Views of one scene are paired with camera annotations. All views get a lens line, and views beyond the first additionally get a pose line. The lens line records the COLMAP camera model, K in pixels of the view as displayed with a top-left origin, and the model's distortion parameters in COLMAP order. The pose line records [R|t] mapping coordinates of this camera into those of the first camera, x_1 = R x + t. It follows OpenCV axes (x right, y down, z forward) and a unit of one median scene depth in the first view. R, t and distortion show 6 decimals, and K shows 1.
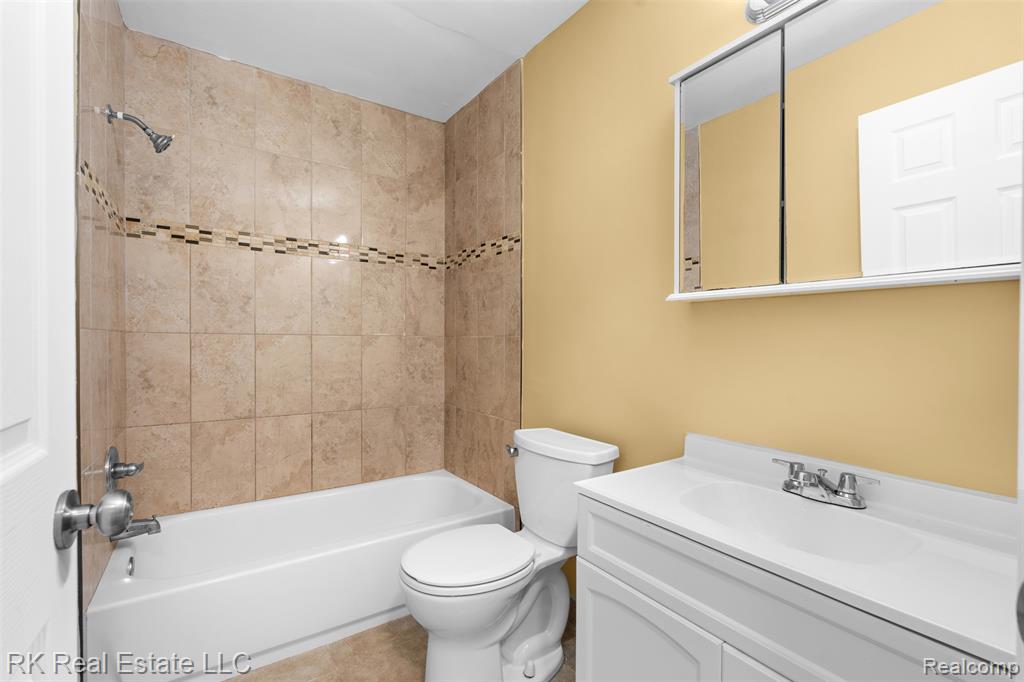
lens RADIAL K [[462.1, 0, 509.5], [0, 462.1, 339.2], [0, 0, 1]] dist [-0.005378, 0.001439]
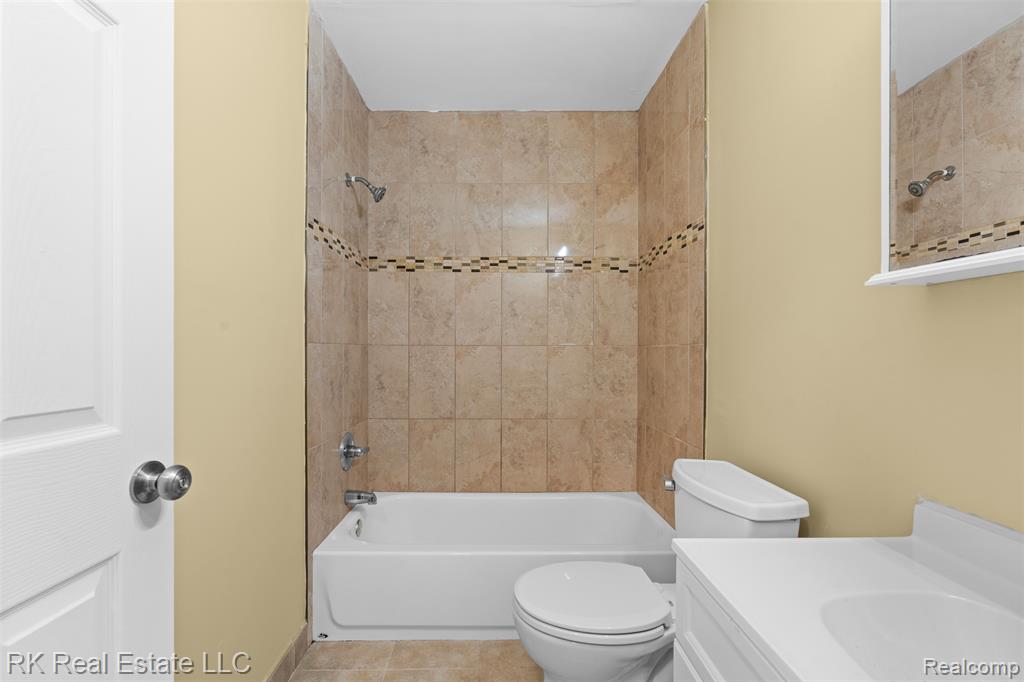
lens RADIAL K [[462.1, 0, 509.1], [0, 462.1, 349.1], [0, 0, 1]] dist [-0.005378, 0.001439]
pose [[0.823532, -0.006960, -0.567227, 0.200306], [0.006983, 0.999973, -0.002132, 0.001399], [0.567227, -0.002205, 0.823558, 0.133943]]
